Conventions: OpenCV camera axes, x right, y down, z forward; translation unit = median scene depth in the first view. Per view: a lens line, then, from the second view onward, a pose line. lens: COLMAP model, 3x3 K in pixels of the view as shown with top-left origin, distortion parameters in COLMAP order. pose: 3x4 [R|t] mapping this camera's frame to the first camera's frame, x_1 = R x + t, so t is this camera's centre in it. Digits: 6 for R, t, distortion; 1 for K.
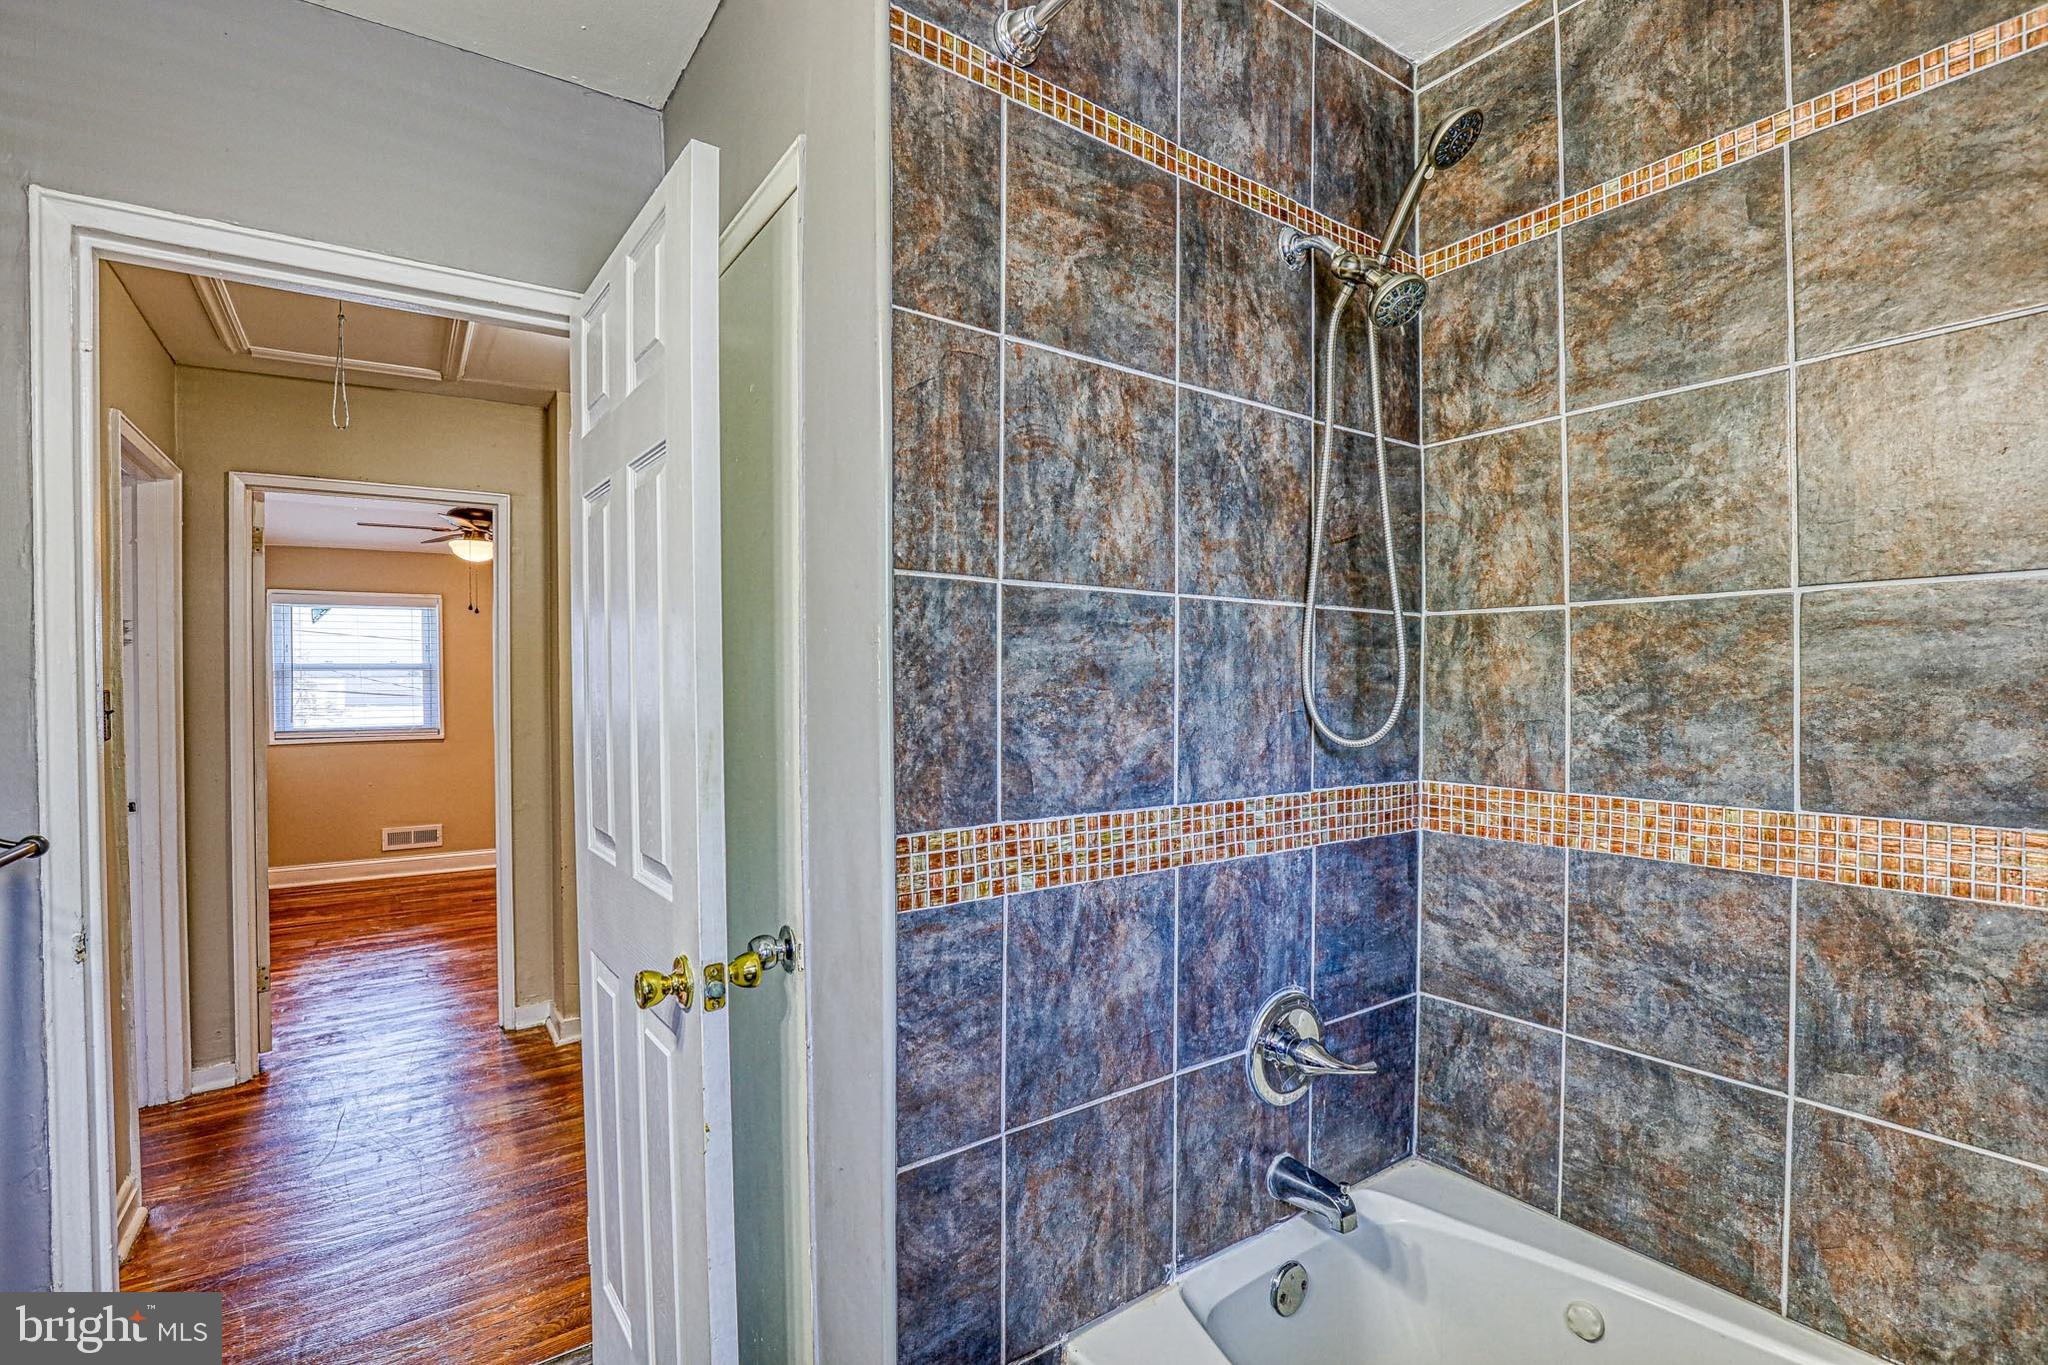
lens RADIAL K [[946.2, 0, 1030.5], [0, 946.2, 687.7], [0, 0, 1]] dist [-0.032169, 0.005999]
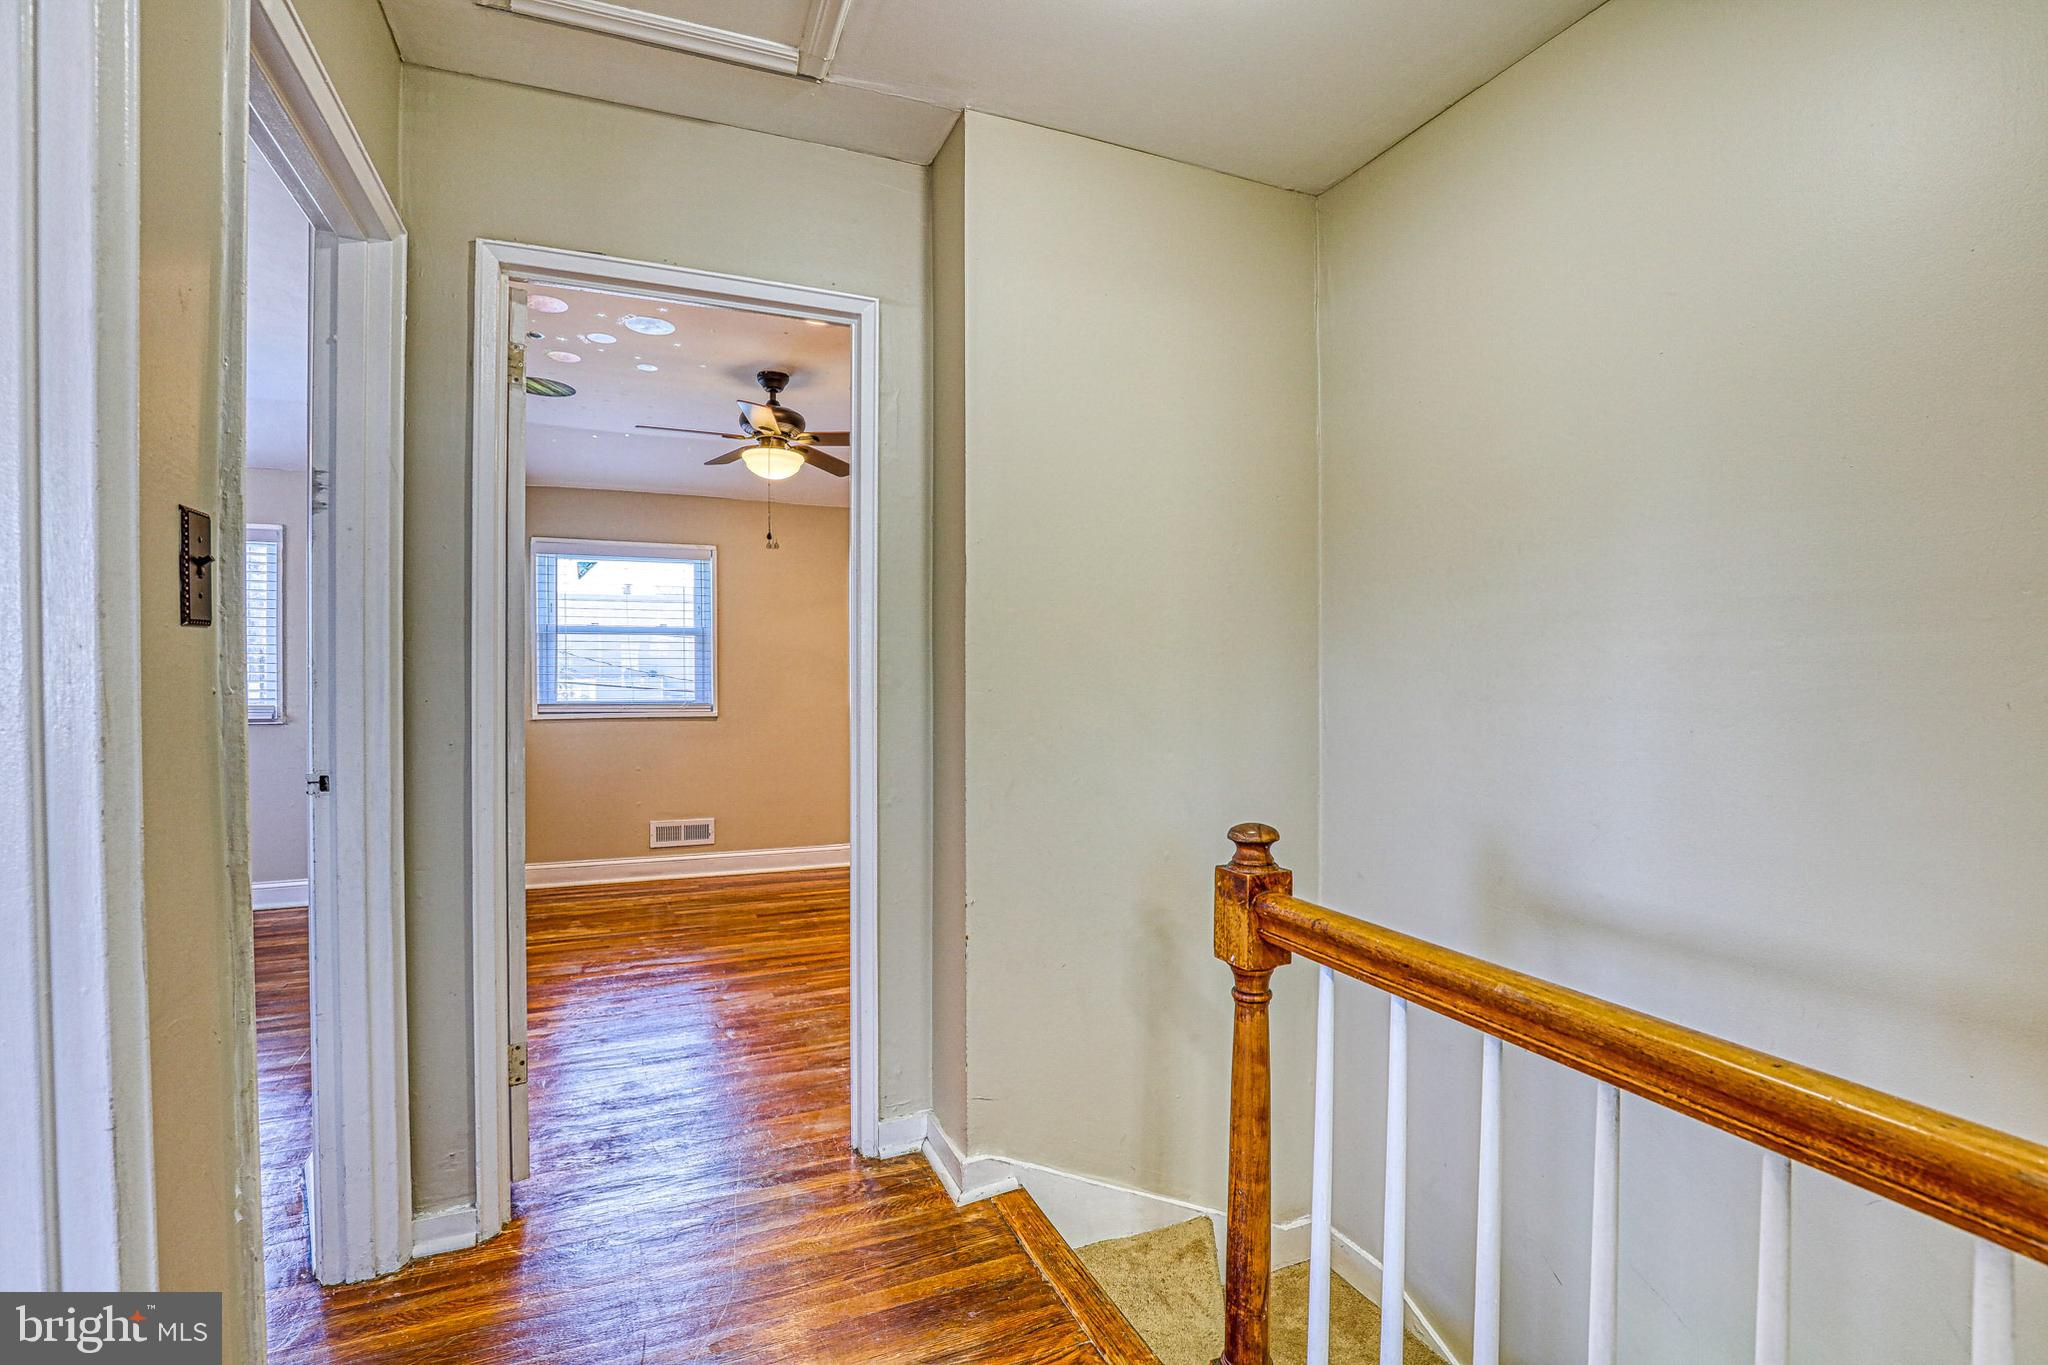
lens RADIAL K [[946.2, 0, 1029.5], [0, 946.2, 681.4], [0, 0, 1]] dist [-0.032169, 0.005999]
pose [[0.979905, 0.001623, -0.199460, -0.263185], [-0.003577, 0.999949, -0.009438, 0.043270], [0.199434, 0.009962, 0.979861, 0.323866]]
